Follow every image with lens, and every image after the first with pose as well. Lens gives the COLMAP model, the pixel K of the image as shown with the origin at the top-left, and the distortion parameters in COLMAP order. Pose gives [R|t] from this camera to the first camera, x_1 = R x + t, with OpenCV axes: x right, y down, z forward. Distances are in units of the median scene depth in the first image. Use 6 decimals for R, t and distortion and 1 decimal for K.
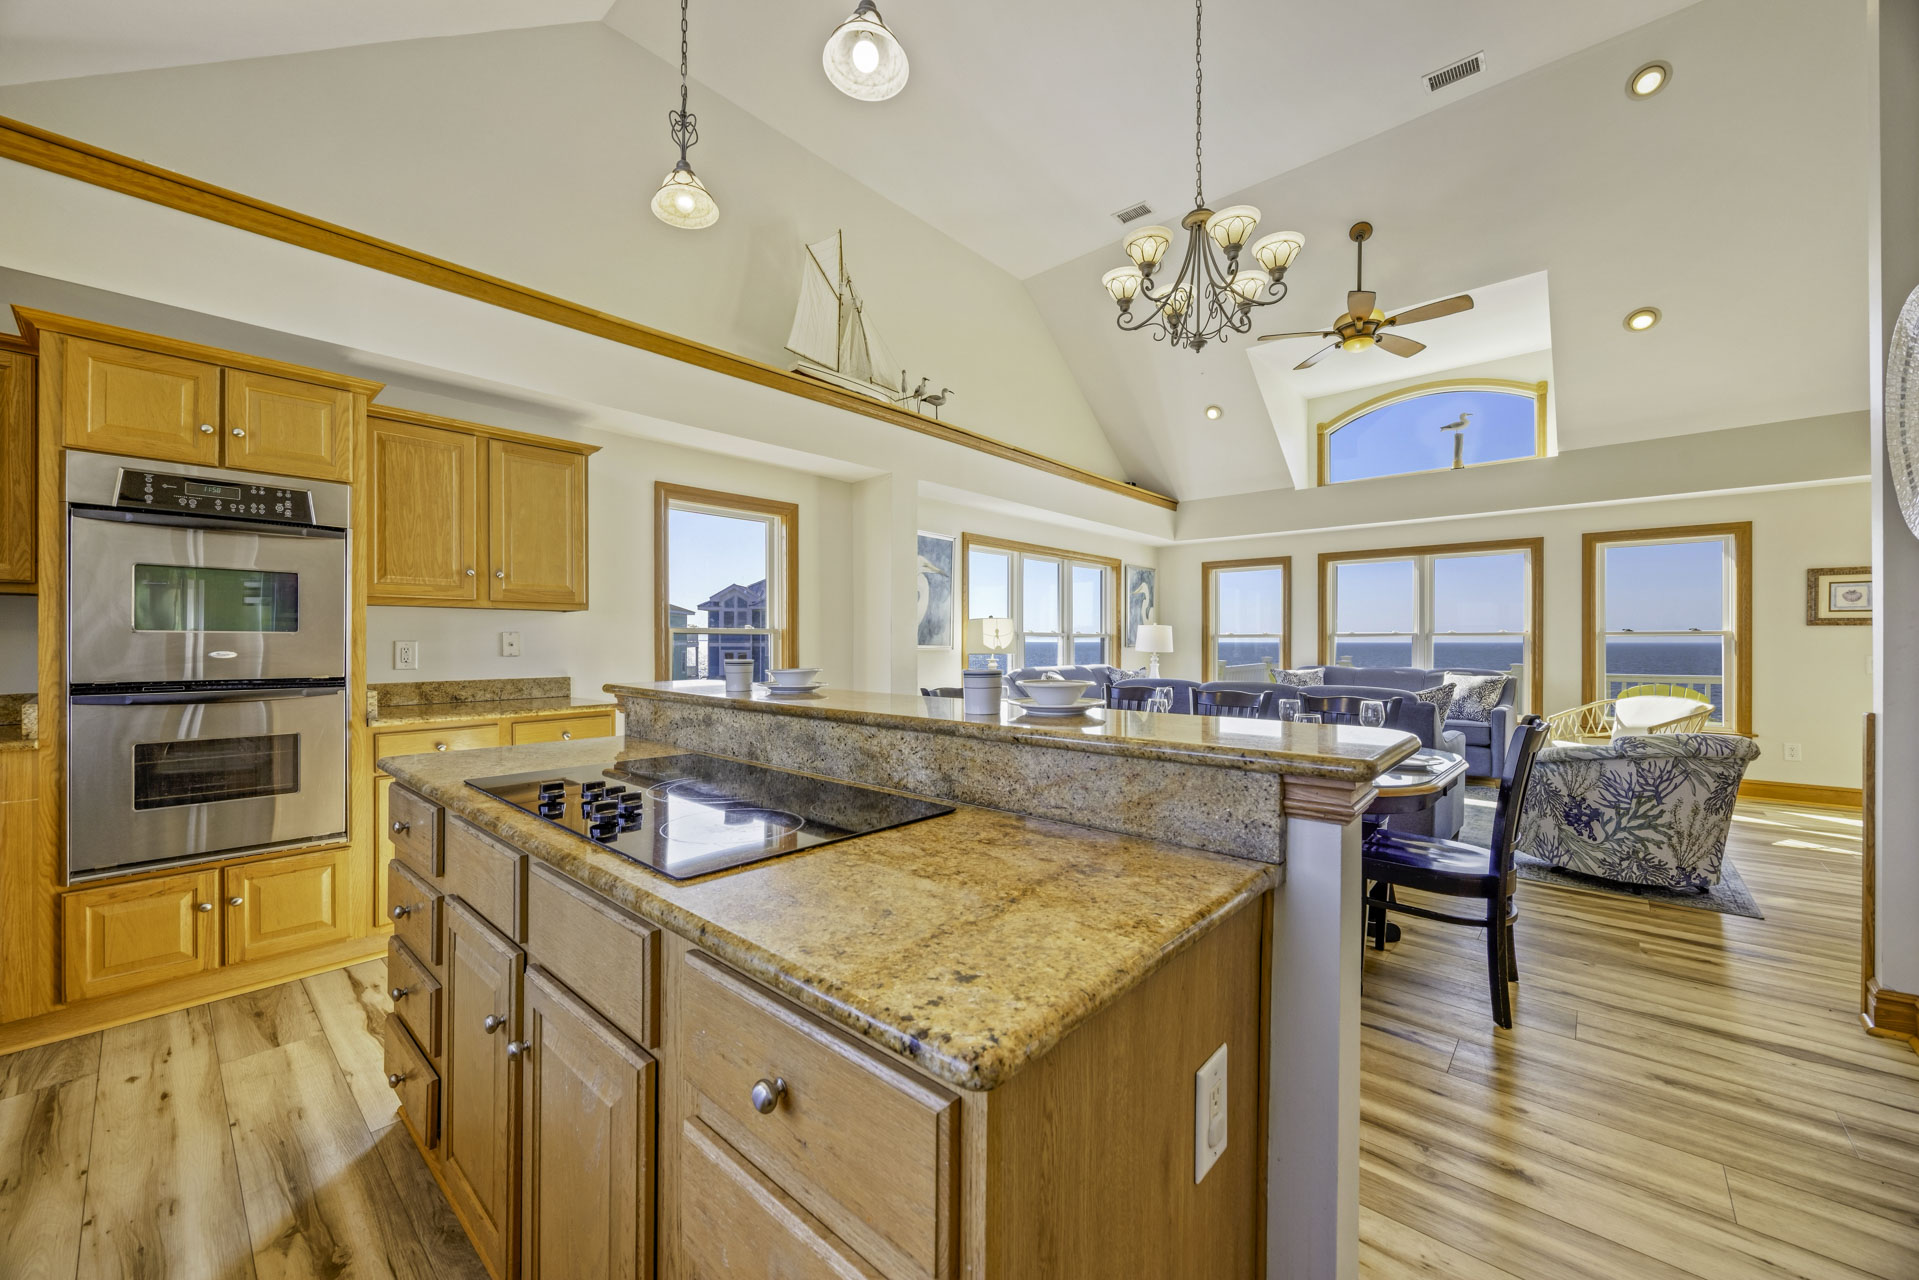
lens RADIAL K [[737.7, 0, 941.0], [0, 737.7, 641.1], [0, 0, 1]] dist [-0.006351, 0.000668]
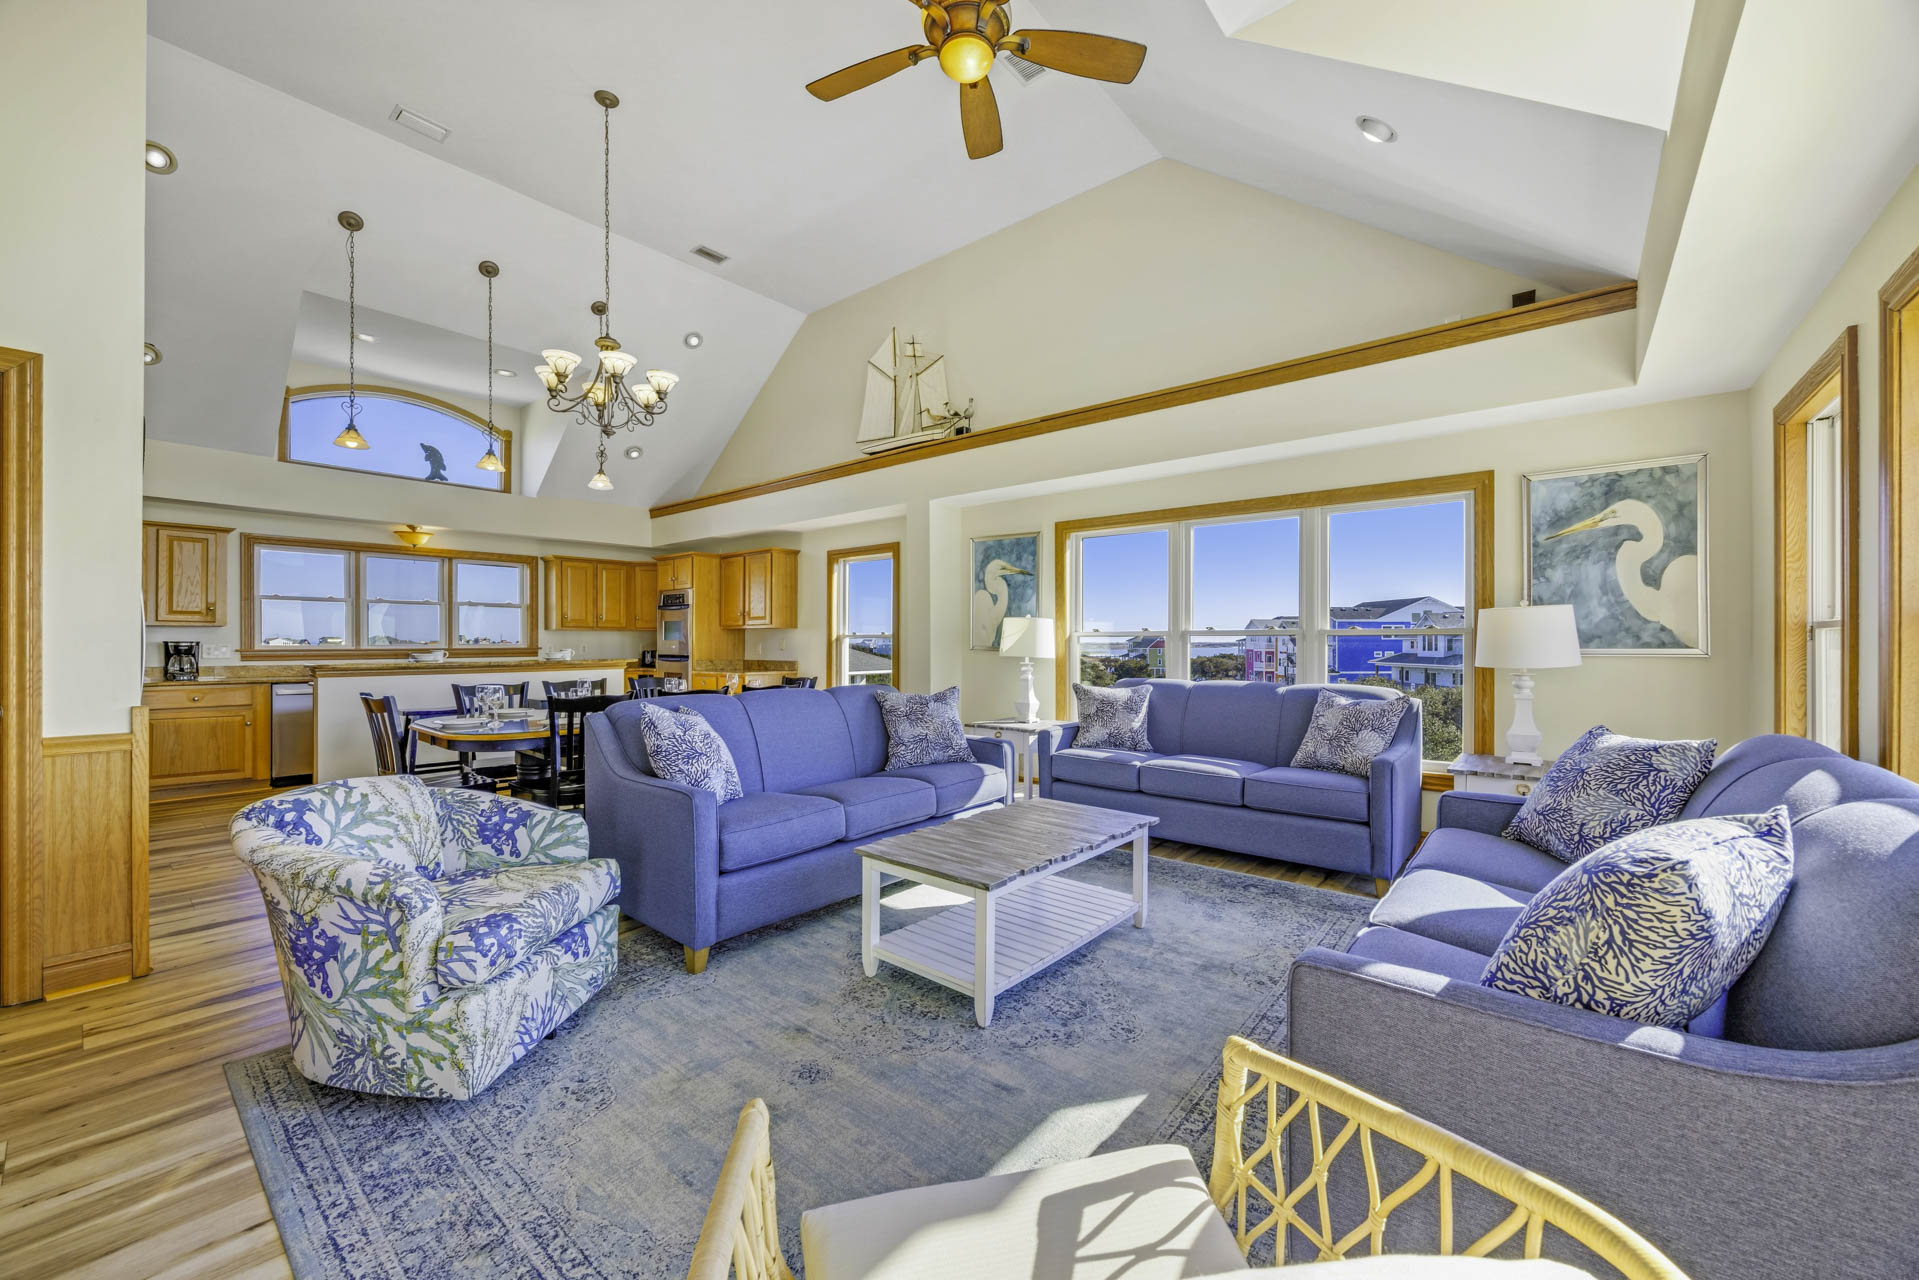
lens RADIAL K [[737.7, 0, 961.4], [0, 737.7, 642.9], [0, 0, 1]] dist [-0.006351, 0.000668]
pose [[0.045648, 0.001488, -0.998956, 1.069639], [0.002952, 0.999994, 0.001625, -0.001321], [0.998953, -0.003023, 0.045643, 0.964157]]
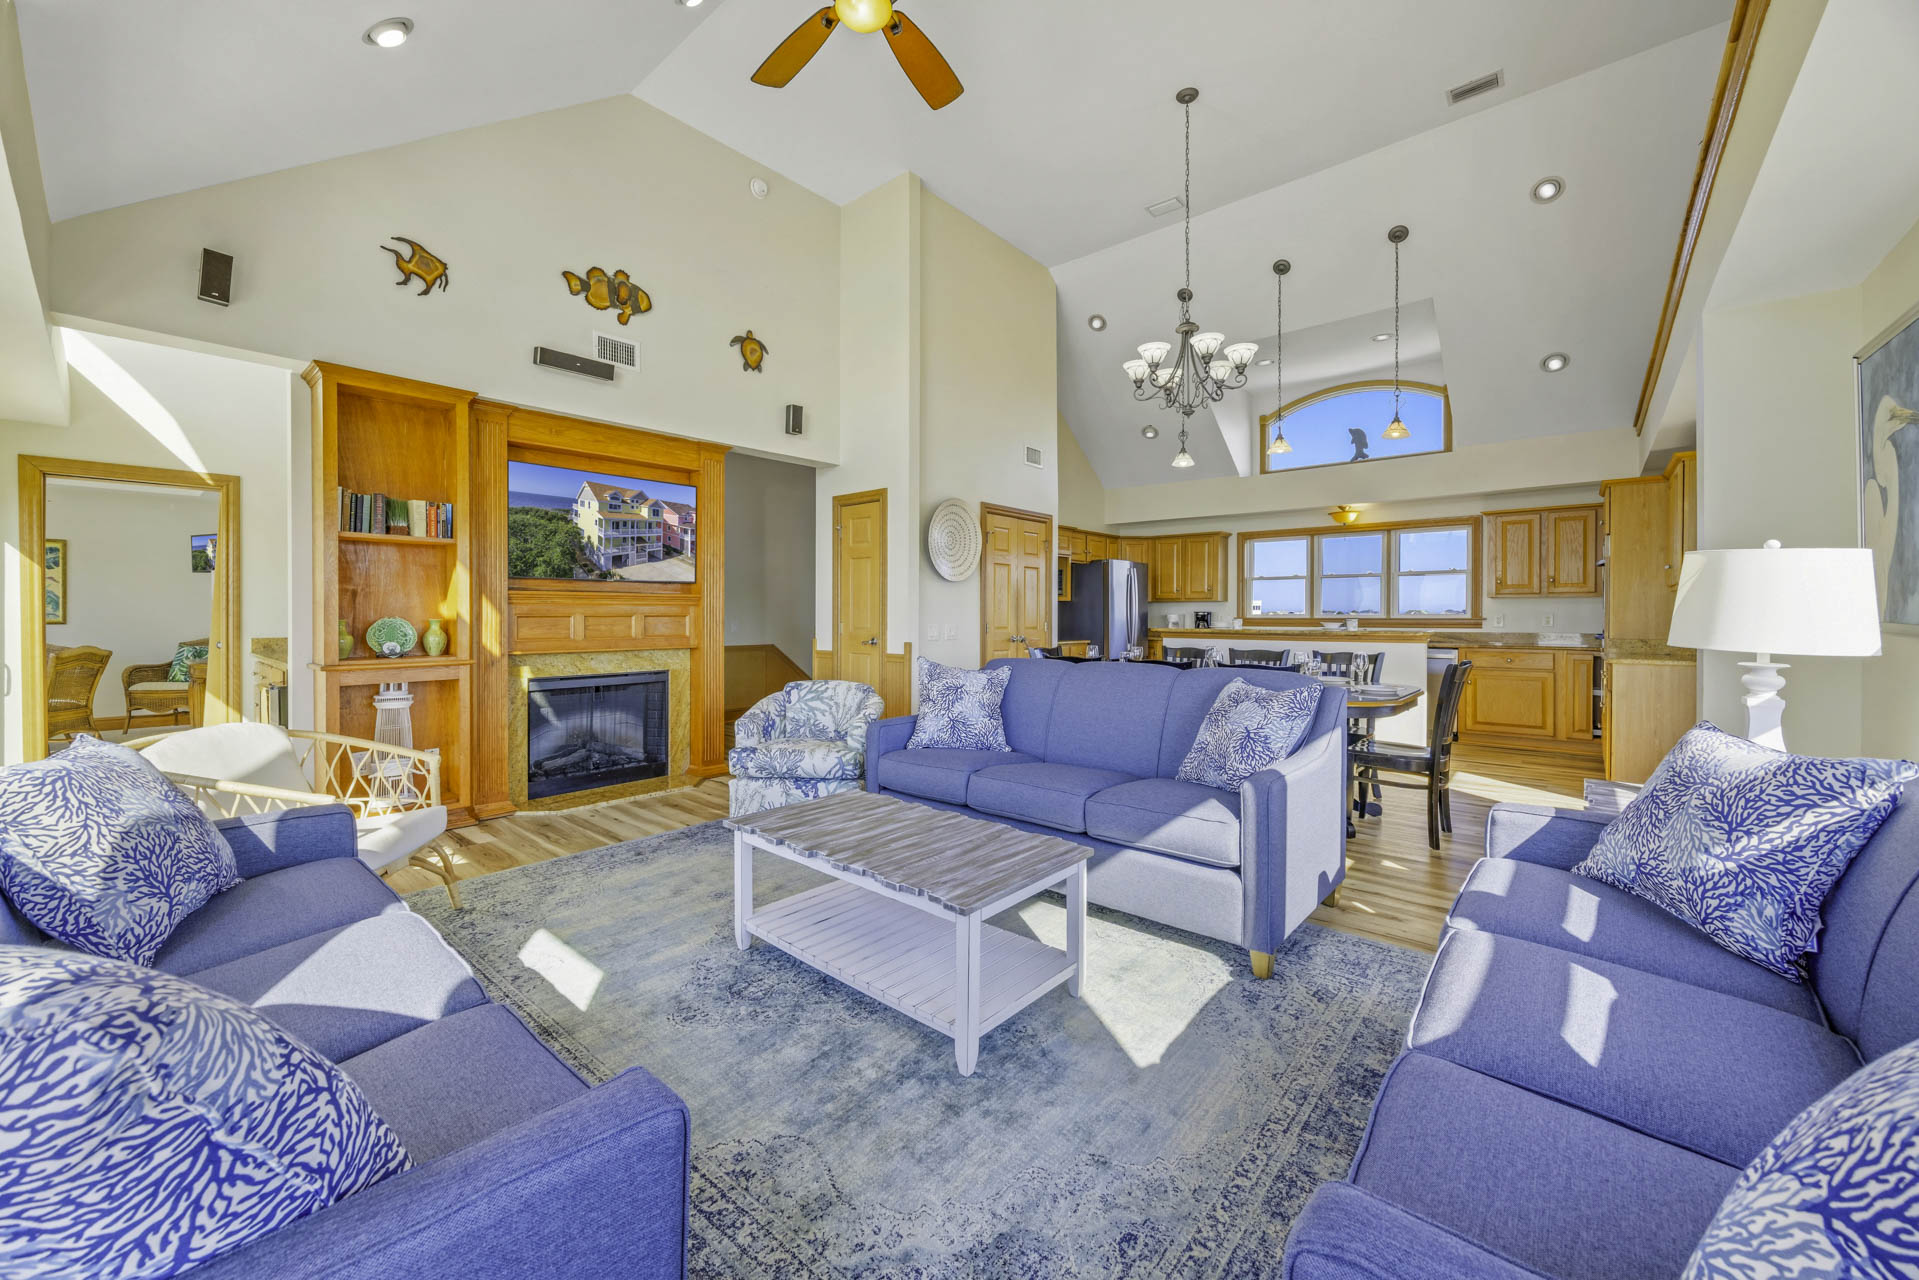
lens RADIAL K [[737.7, 0, 950.0], [0, 737.7, 619.0], [0, 0, 1]] dist [-0.006351, 0.000668]
pose [[-0.999685, -0.000182, -0.025106, 0.519894], [-0.000342, 0.999980, 0.006389, 0.001762], [0.025104, 0.006396, -0.999664, 1.484508]]
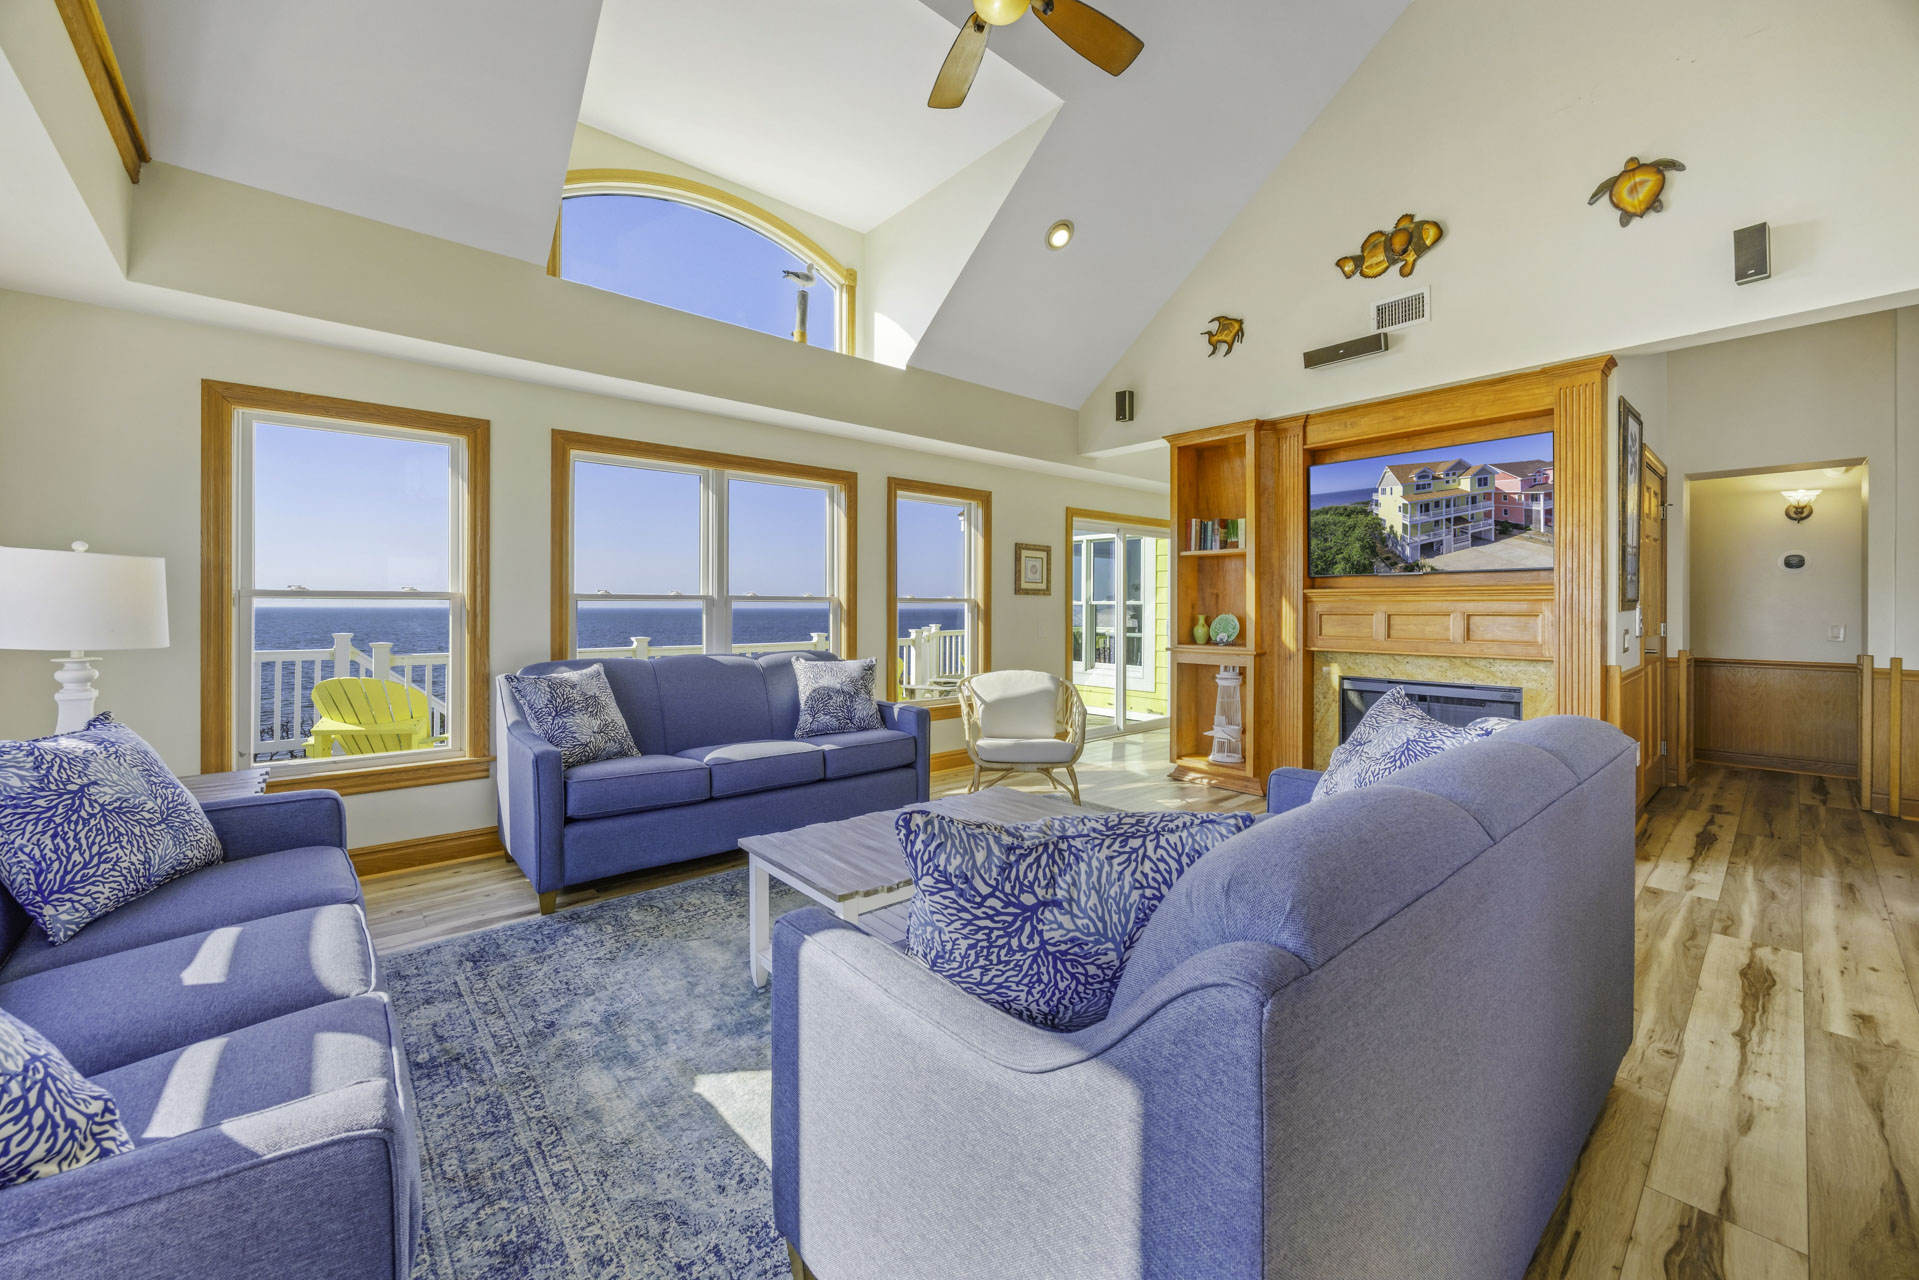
lens RADIAL K [[737.7, 0, 960.7], [0, 737.7, 609.2], [0, 0, 1]] dist [-0.006351, 0.000668]
pose [[0.112050, -0.001069, 0.993702, 0.081624], [-0.003199, 0.999994, 0.001437, -0.000765], [-0.993697, -0.003340, 0.112046, 0.963495]]
